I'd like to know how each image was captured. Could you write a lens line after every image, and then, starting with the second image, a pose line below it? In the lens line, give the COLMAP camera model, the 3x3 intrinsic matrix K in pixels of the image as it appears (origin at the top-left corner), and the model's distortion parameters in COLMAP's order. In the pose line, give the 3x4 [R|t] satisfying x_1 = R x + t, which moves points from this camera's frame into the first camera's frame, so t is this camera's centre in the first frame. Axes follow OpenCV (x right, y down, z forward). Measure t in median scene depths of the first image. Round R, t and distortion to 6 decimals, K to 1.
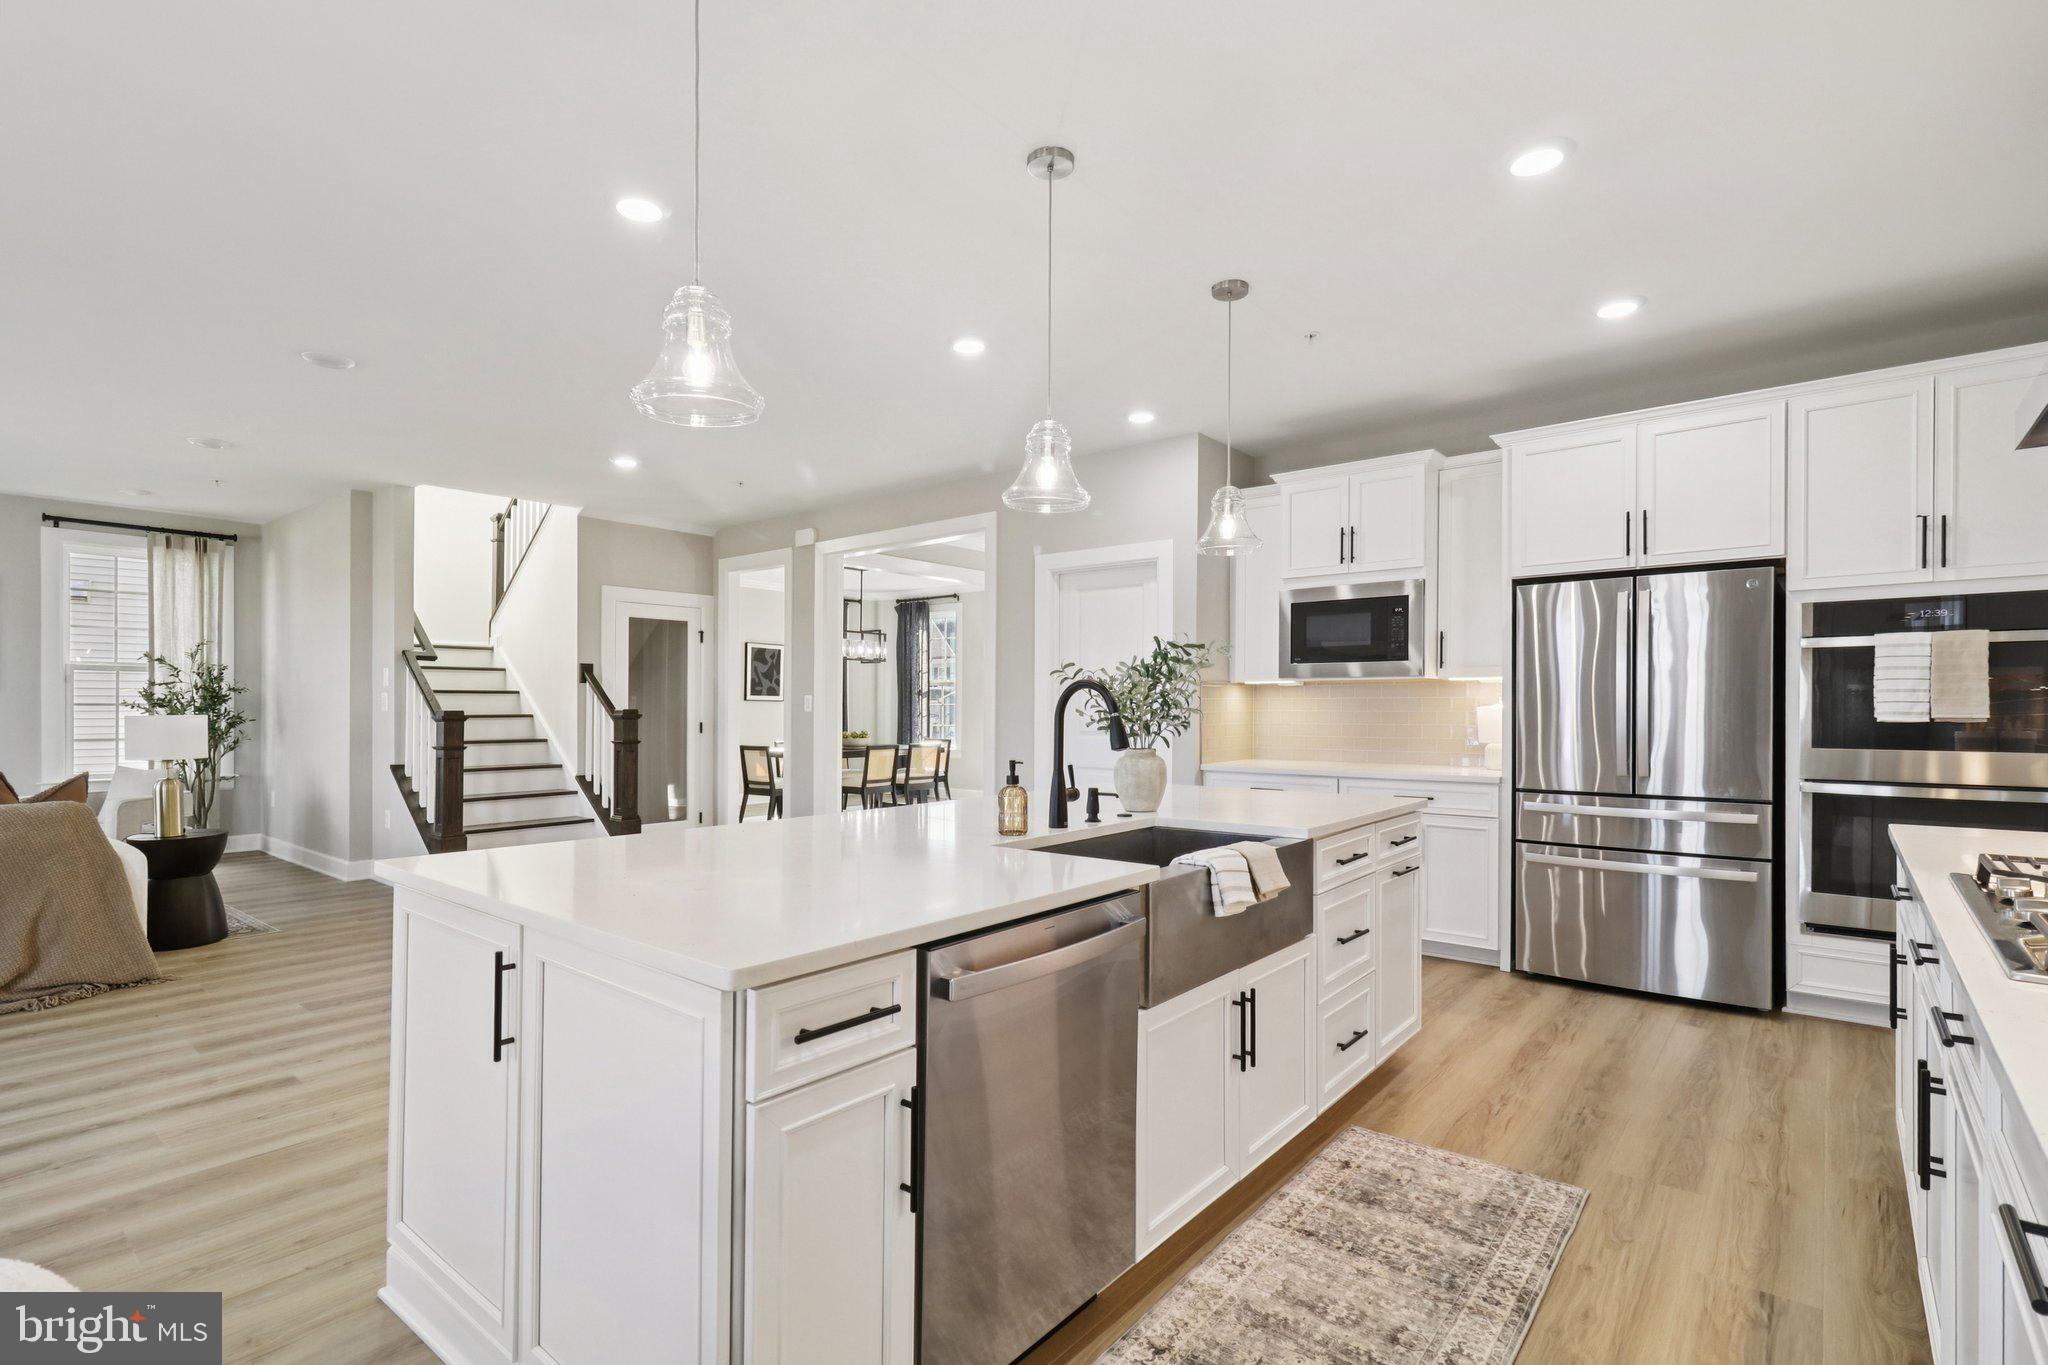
lens RADIAL K [[977.0, 0, 1031.9], [0, 977.0, 706.5], [0, 0, 1]] dist [0.004703, 0.000859]
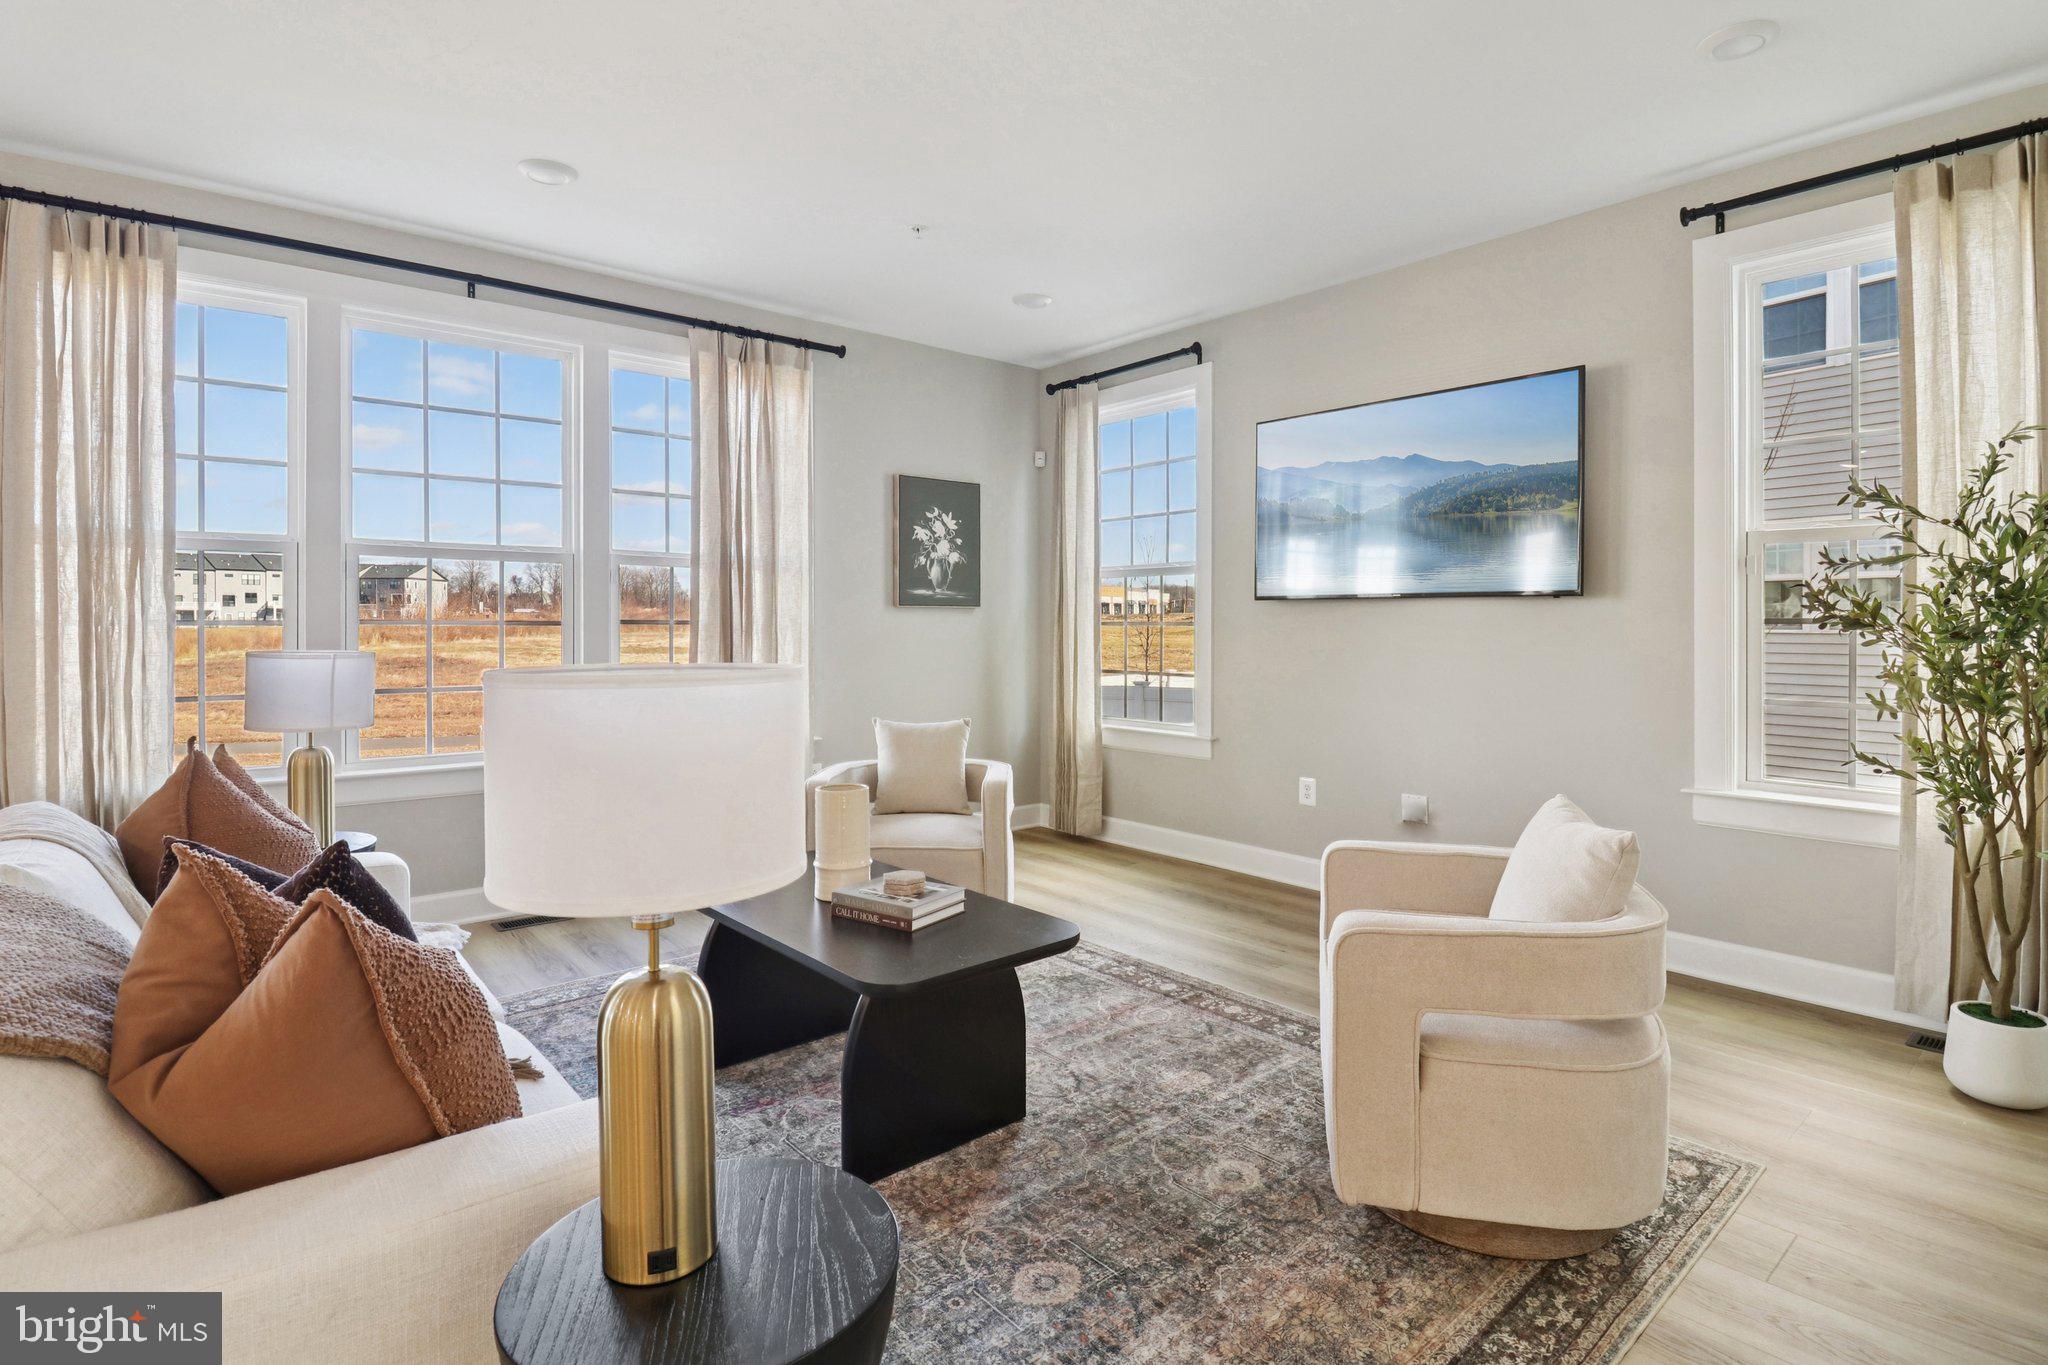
lens RADIAL K [[1040.4, 0, 1031.9], [0, 1040.4, 619.5], [0, 0, 1]] dist [-0.001779, -0.000945]
pose [[-0.164625, -0.003823, -0.986349, -1.227320], [0.000013, 0.999992, -0.003878, 0.000592], [0.986356, -0.000651, -0.164624, 2.031074]]
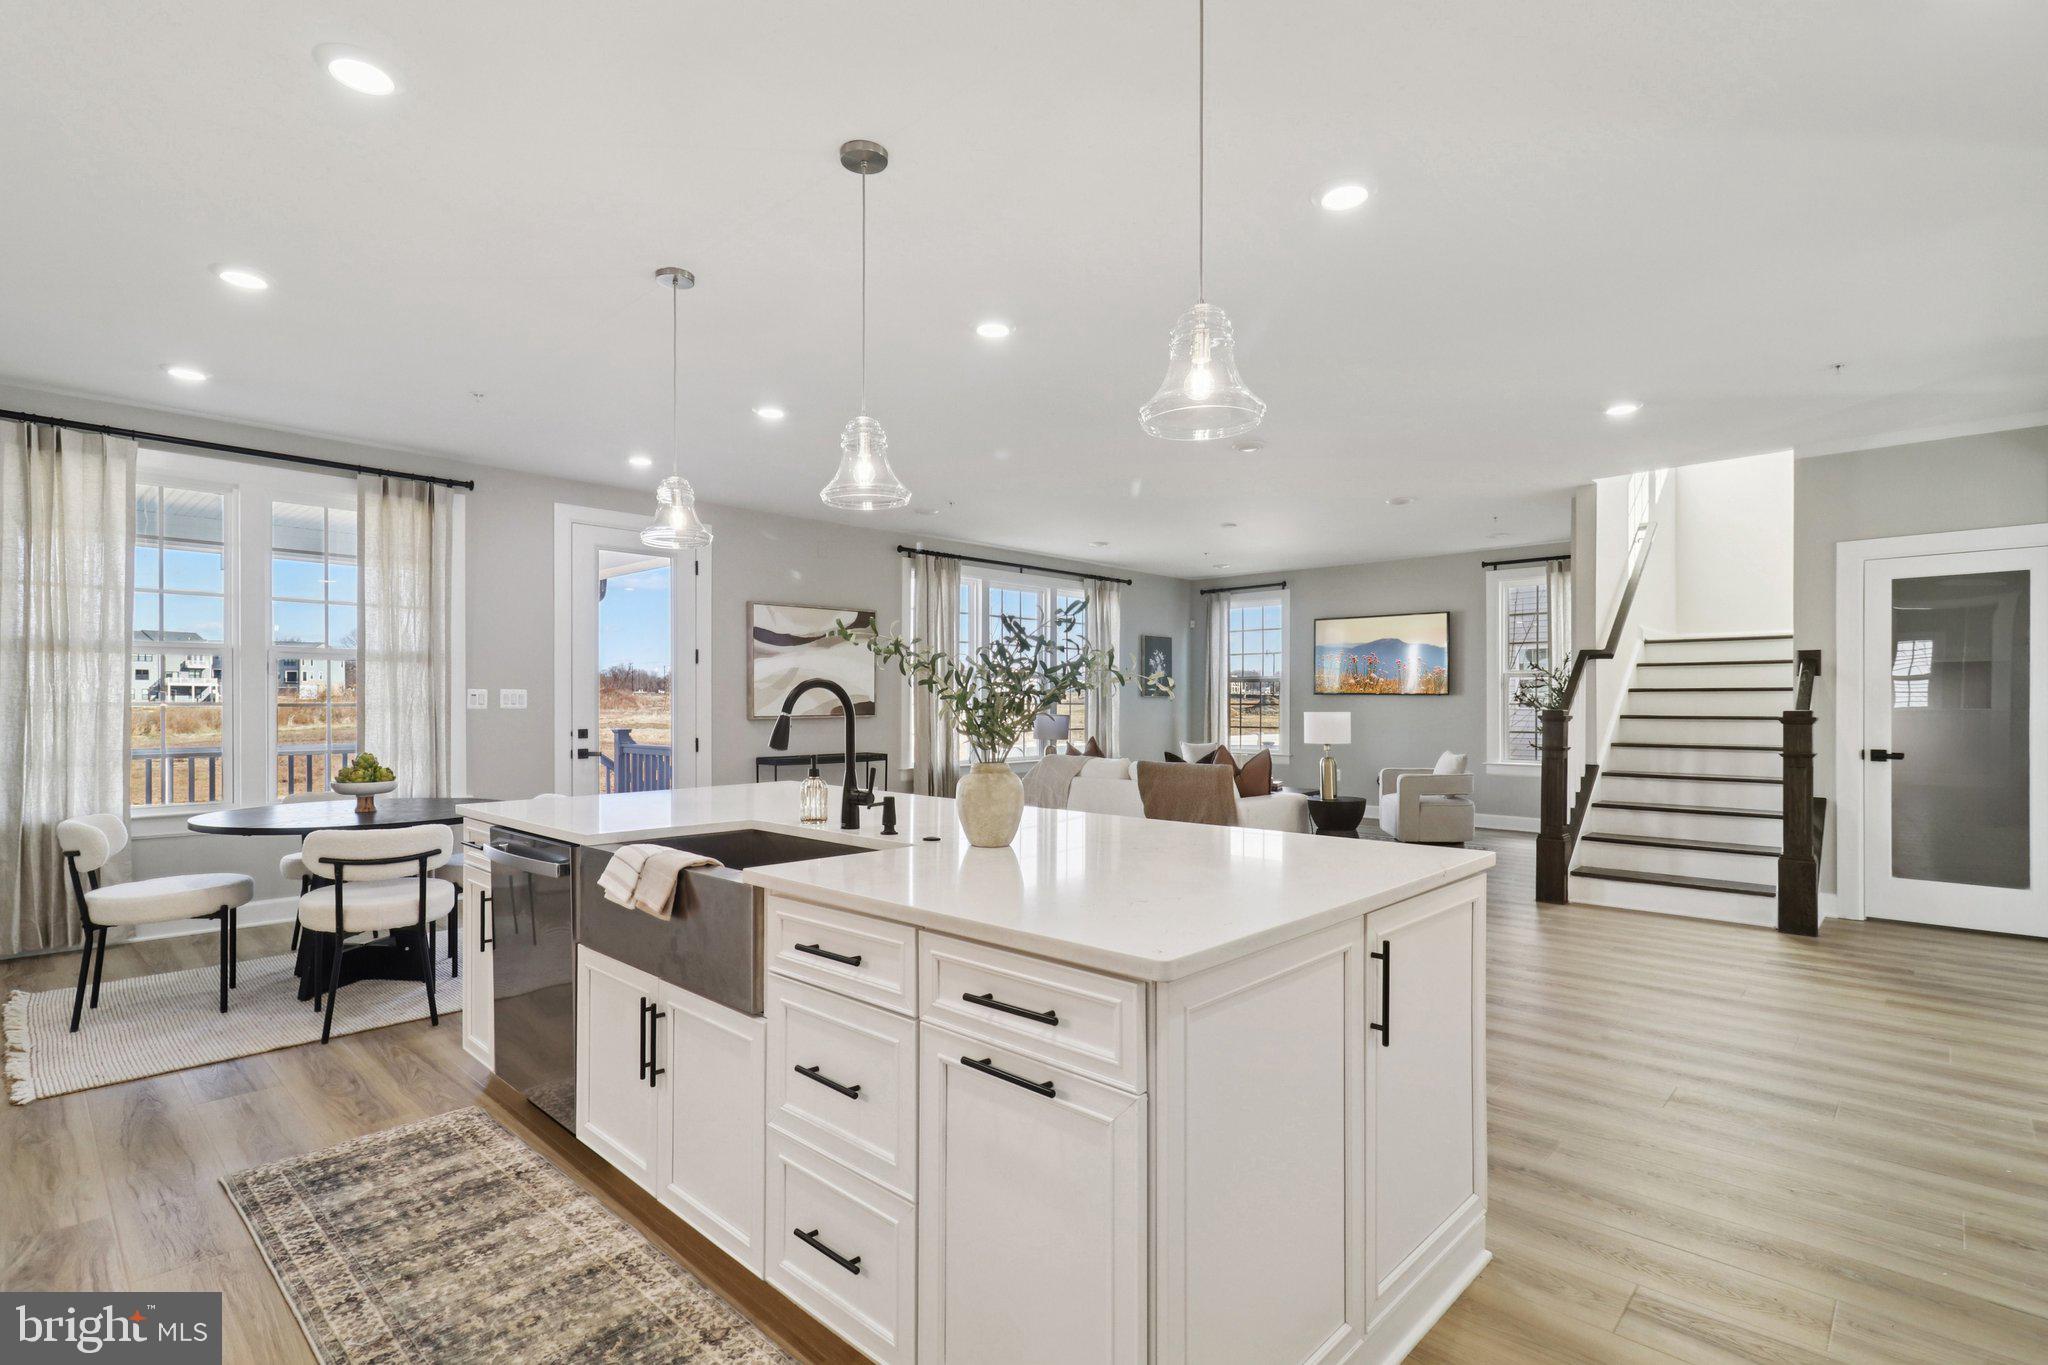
lens RADIAL K [[969.1, 0, 1016.1], [0, 969.1, 697.8], [0, 0, 1]] dist [0.000006, 0.000055]
pose [[-0.079208, -0.004831, -0.996846, 0.971849], [-0.001487, 0.999988, -0.004728, -0.004969], [0.996857, 0.001108, -0.079214, 1.218695]]
